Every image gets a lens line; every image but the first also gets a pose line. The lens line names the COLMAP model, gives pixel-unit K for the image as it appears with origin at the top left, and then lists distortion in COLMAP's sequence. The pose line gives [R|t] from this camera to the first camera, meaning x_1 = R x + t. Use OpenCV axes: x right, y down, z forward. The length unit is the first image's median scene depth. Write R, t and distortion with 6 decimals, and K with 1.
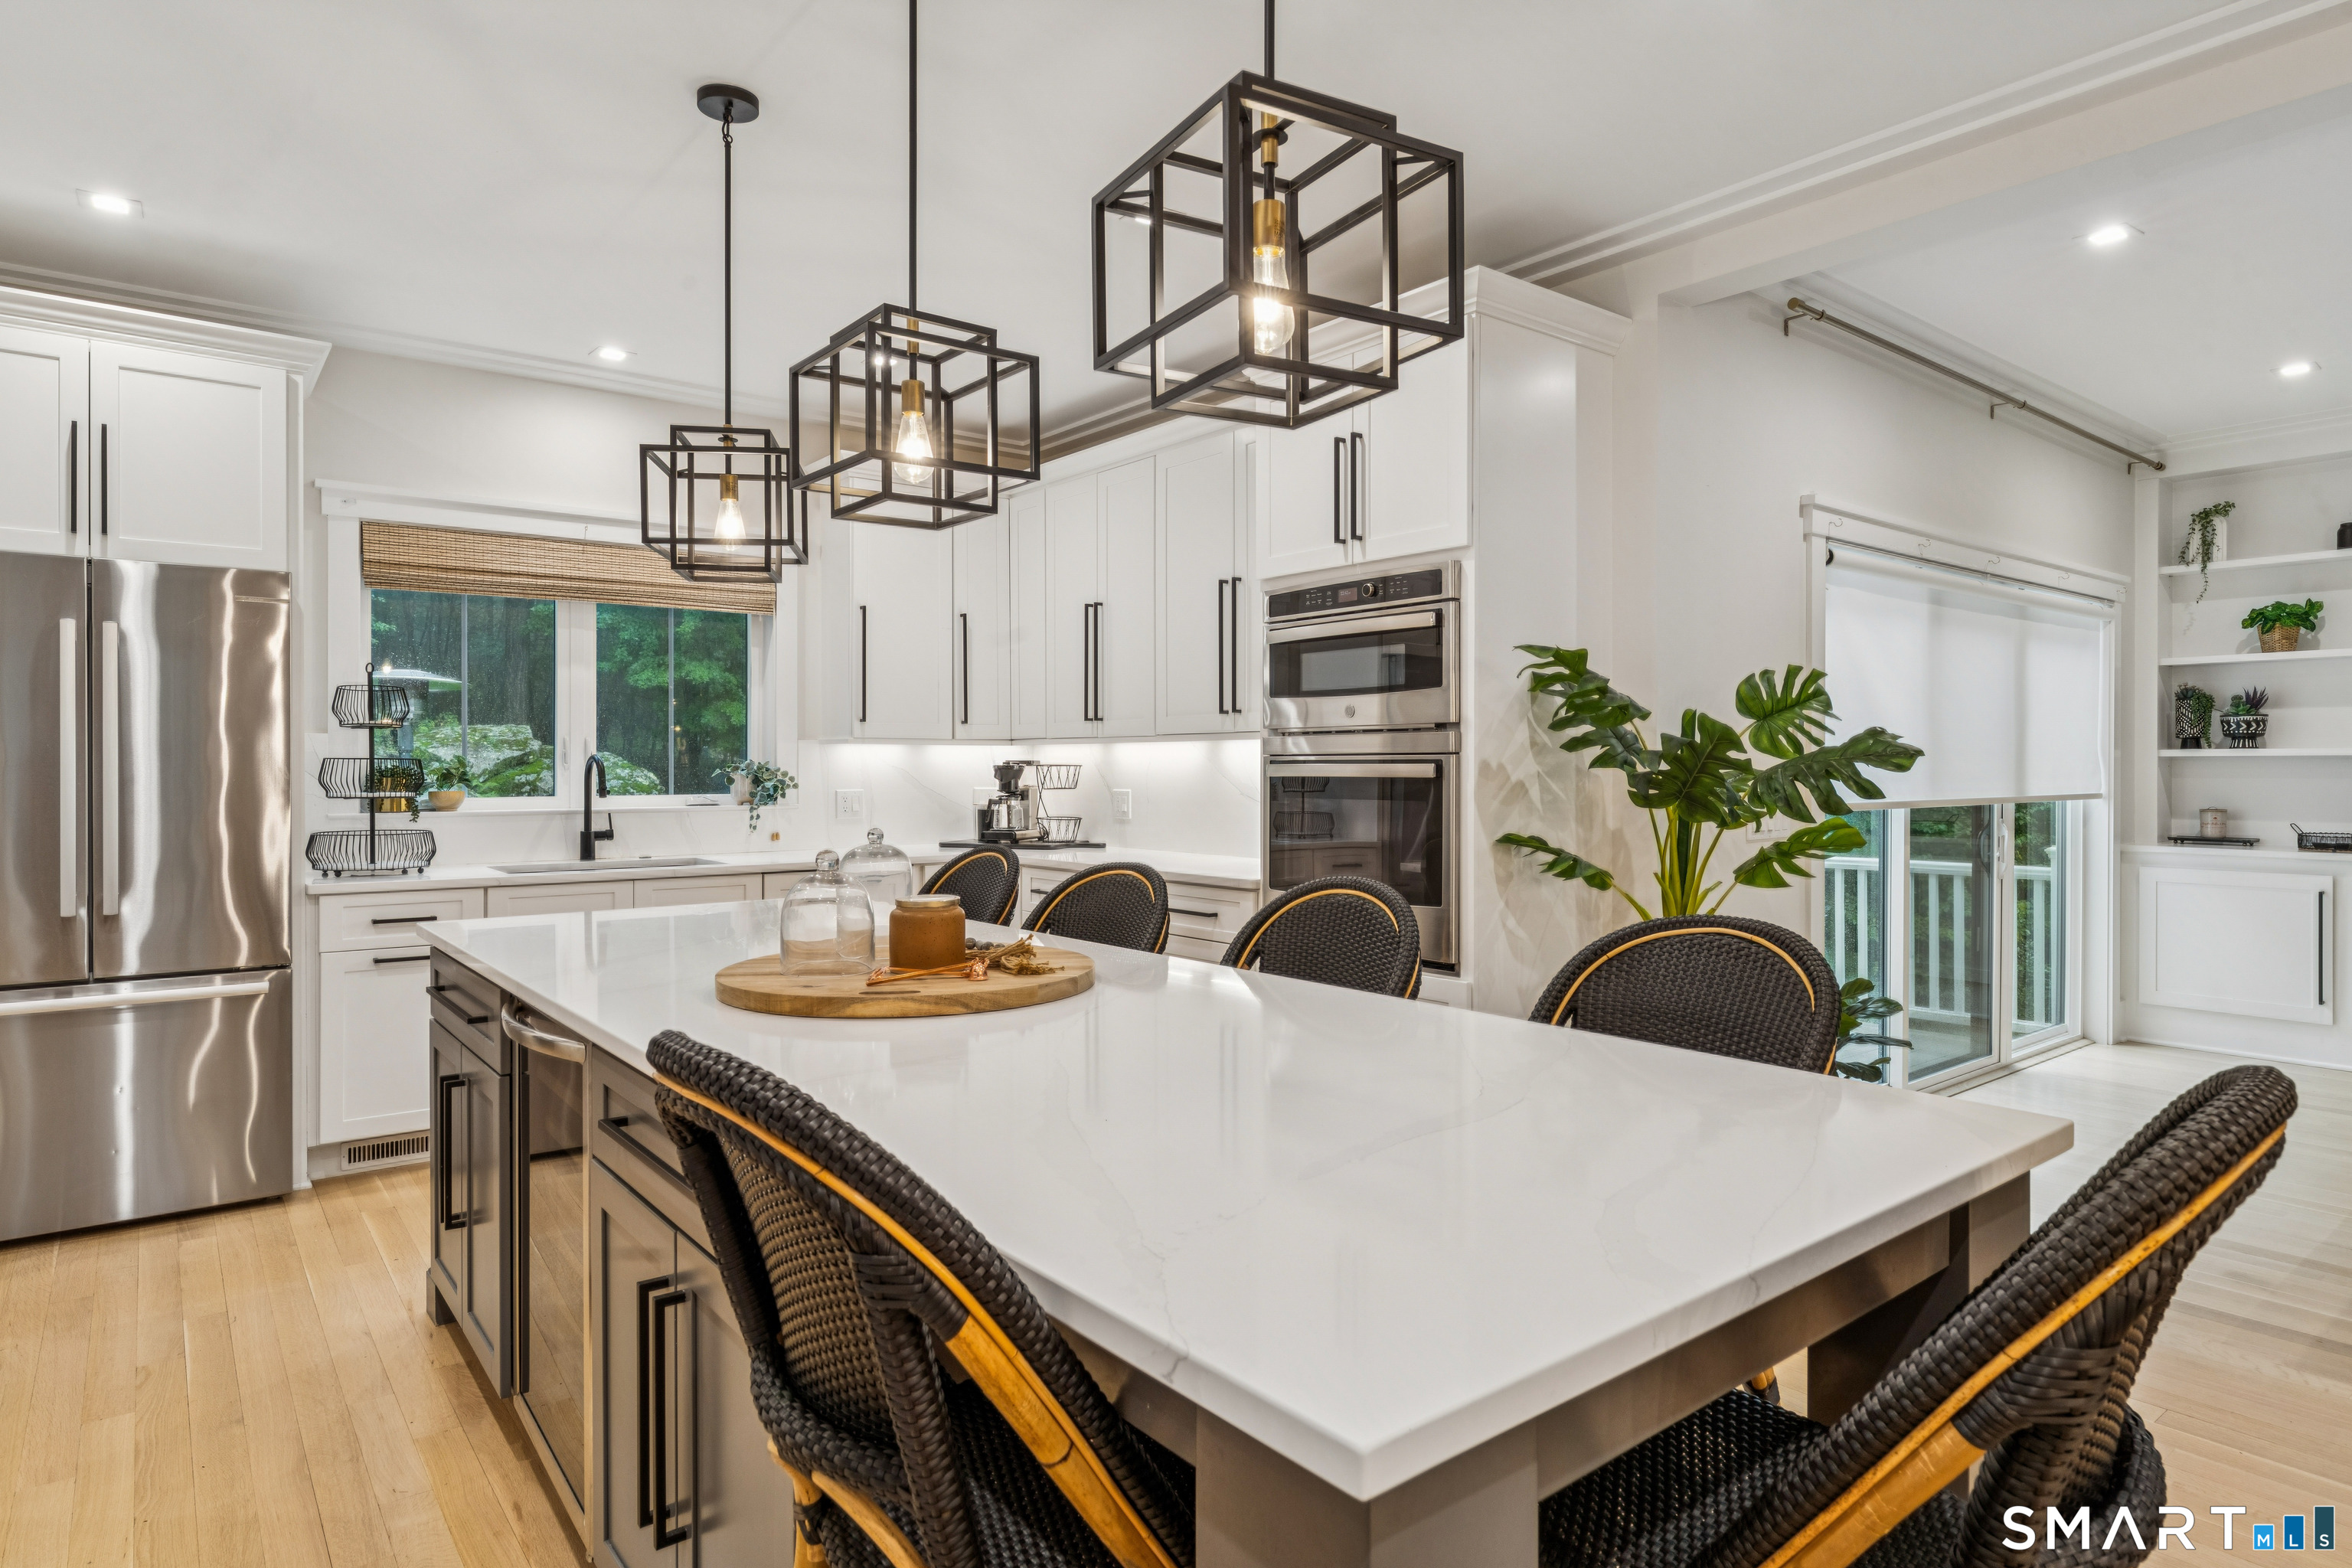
lens RADIAL K [[1325.3, 0, 1177.5], [0, 1325.3, 775.4], [0, 0, 1]] dist [-0.001772, -0.001421]
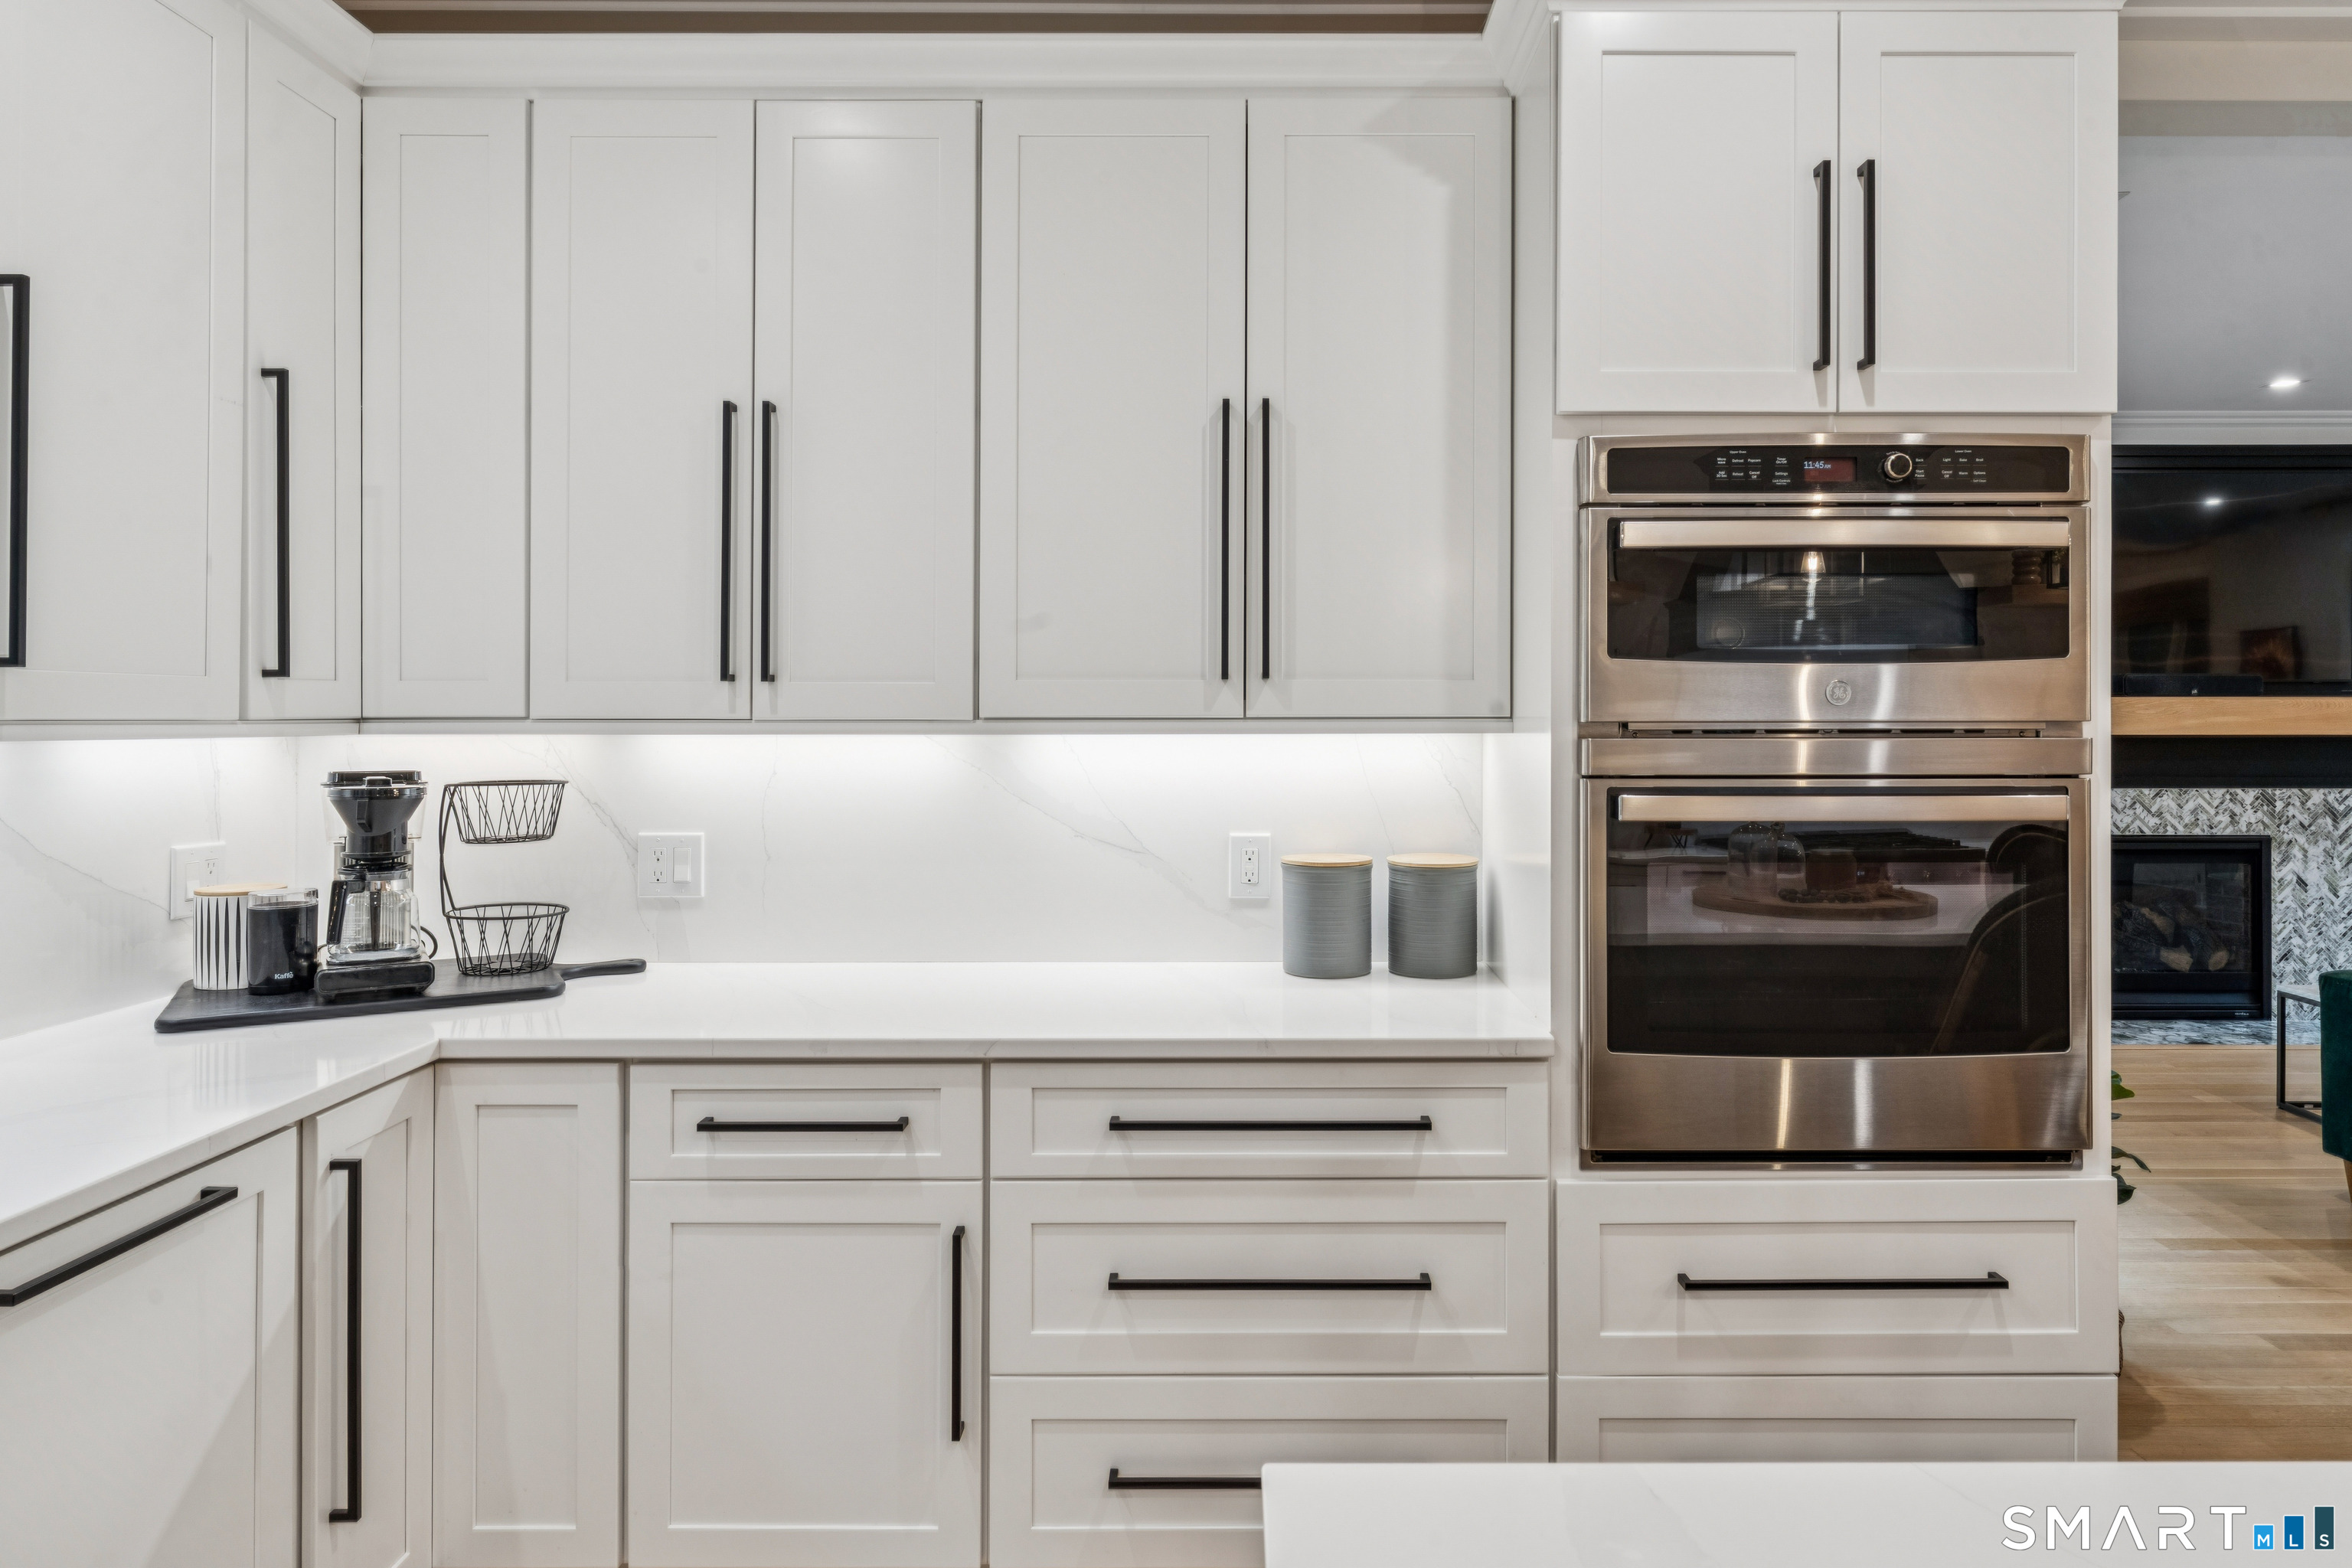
lens RADIAL K [[1393.4, 0, 1237.3], [0, 1393.4, 712.0], [0, 0, 1]] dist [-0.001192, 0.000148]
pose [[0.622917, 0.004070, 0.782277, -0.306428], [0.006308, 0.999928, -0.010225, -0.025277], [-0.782263, 0.011303, 0.622846, 0.585940]]
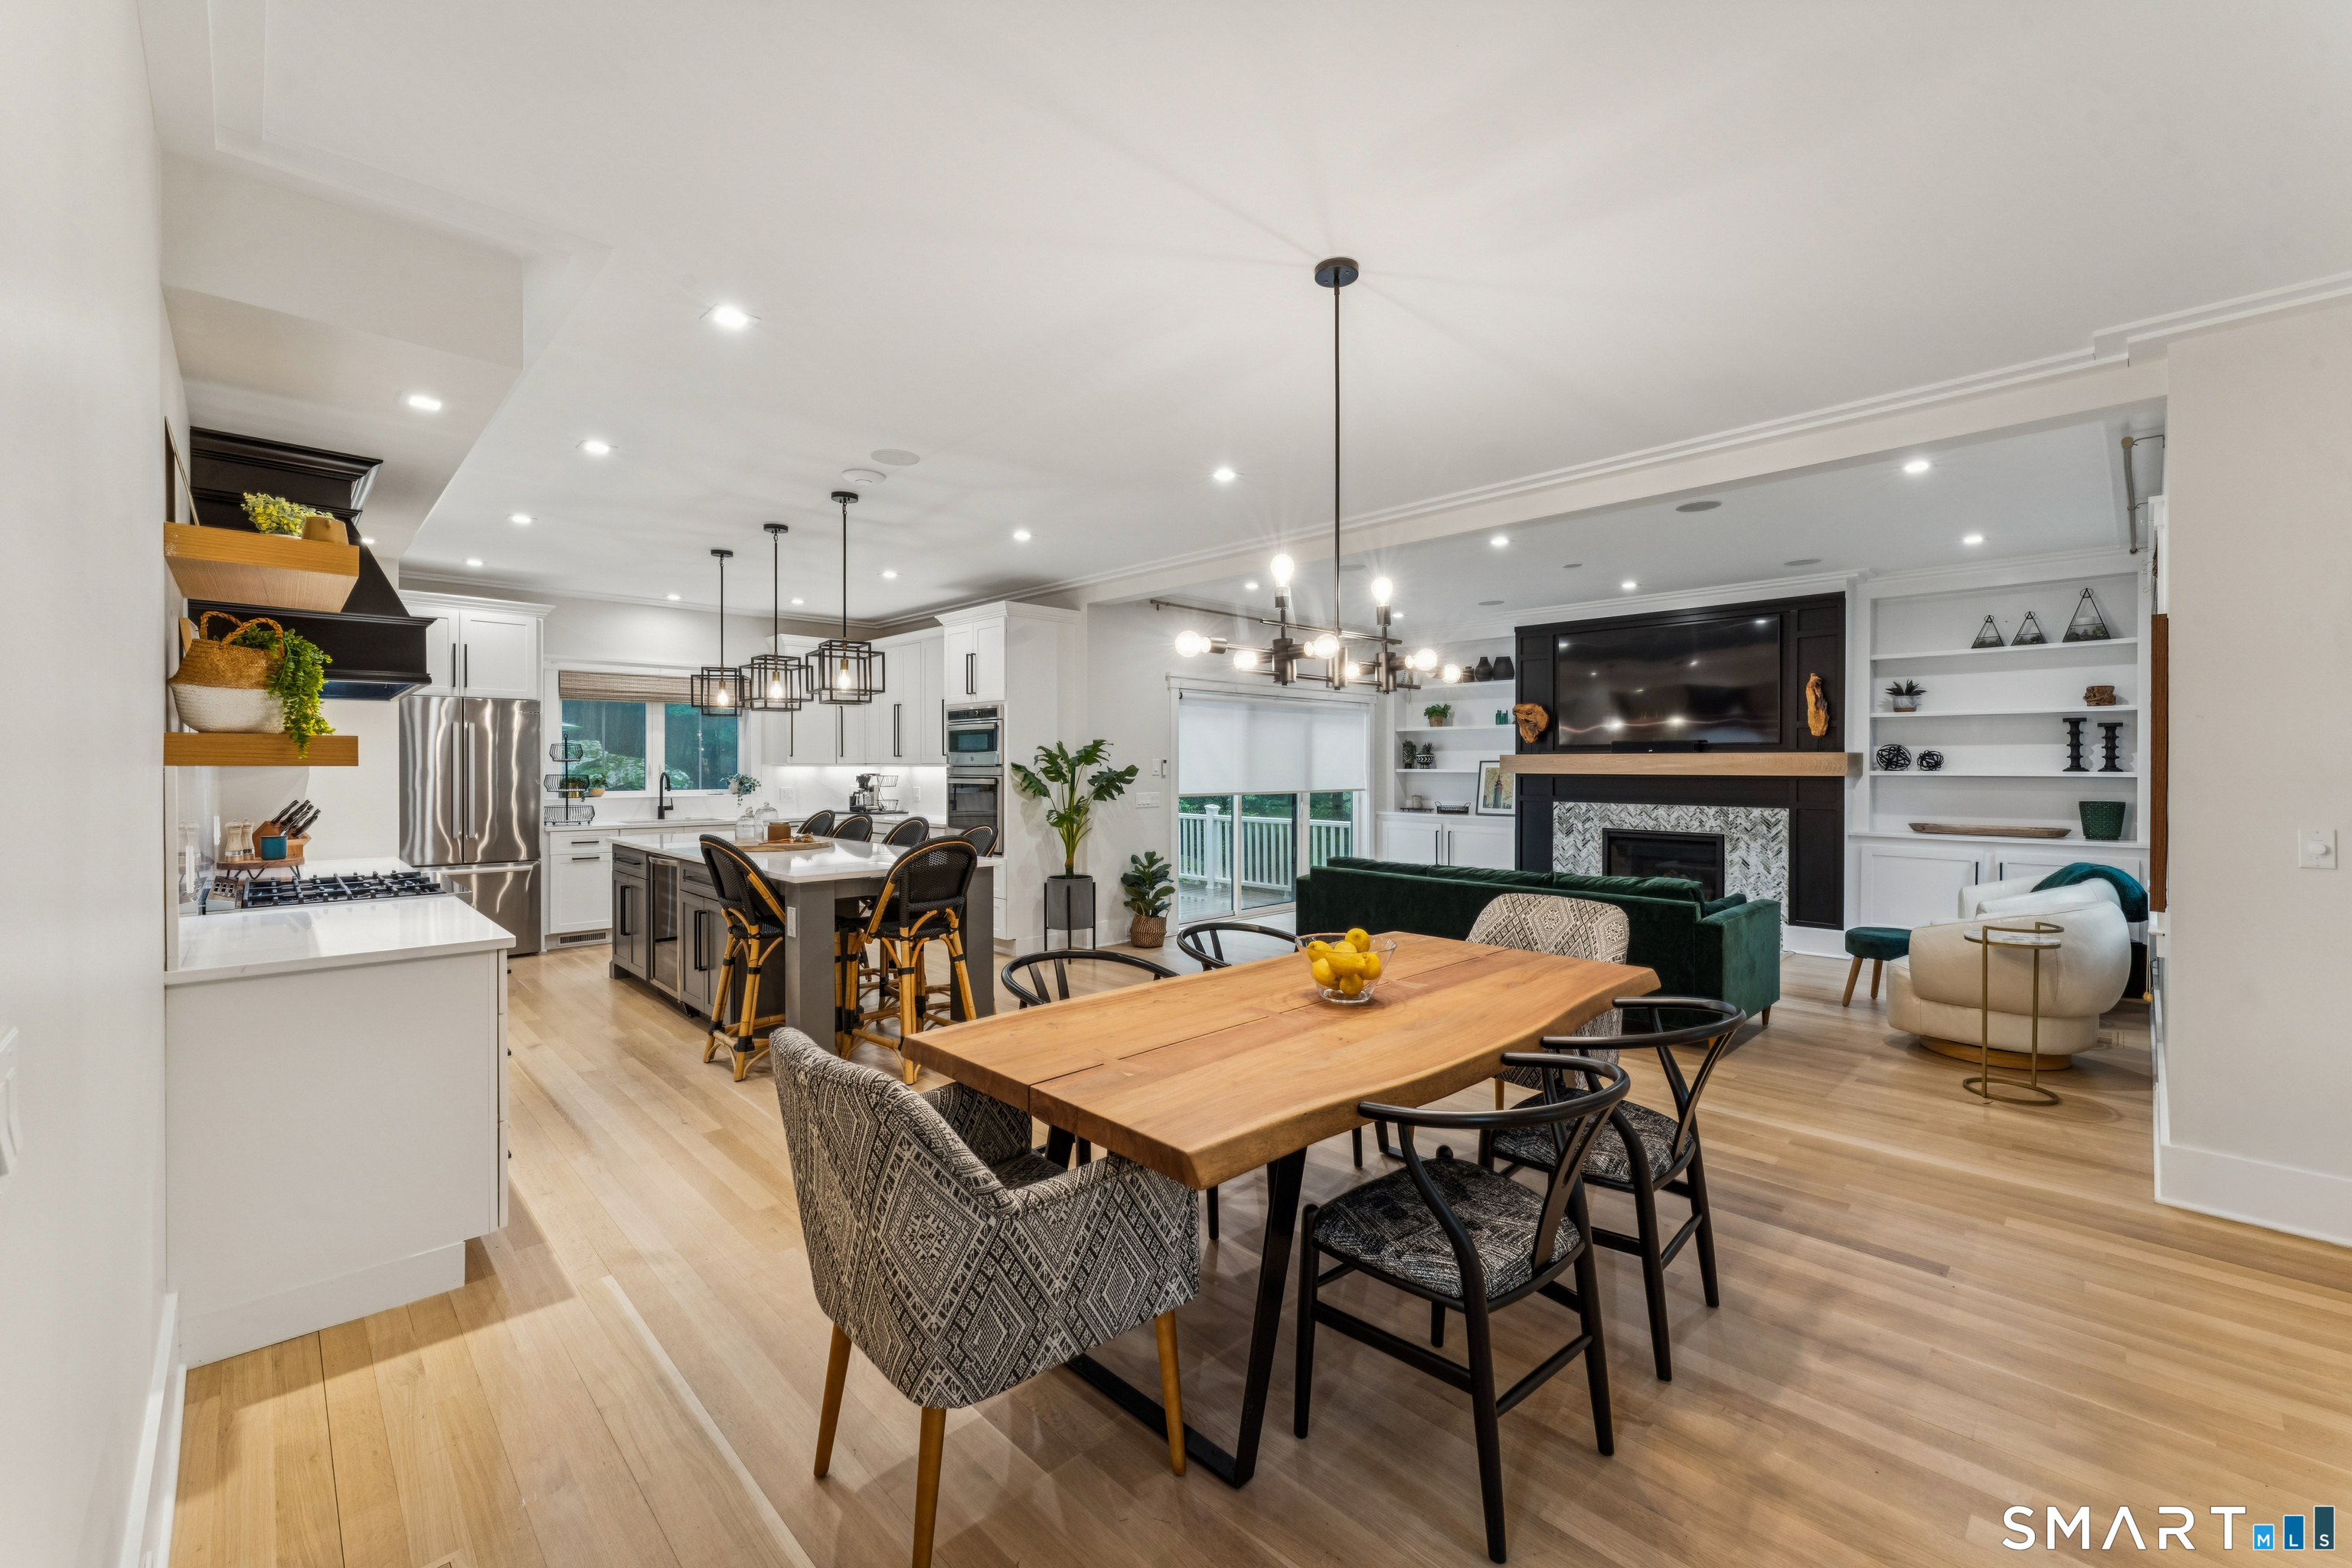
lens RADIAL K [[951.3, 0, 1180.1], [0, 951.3, 771.4], [0, 0, 1]] dist [-0.006245, -0.000089]
pose [[0.994419, 0.001728, 0.105485, 0.236520], [-0.001726, 0.999999, -0.000110, -0.016372], [-0.105485, -0.000073, 0.994421, -0.632614]]
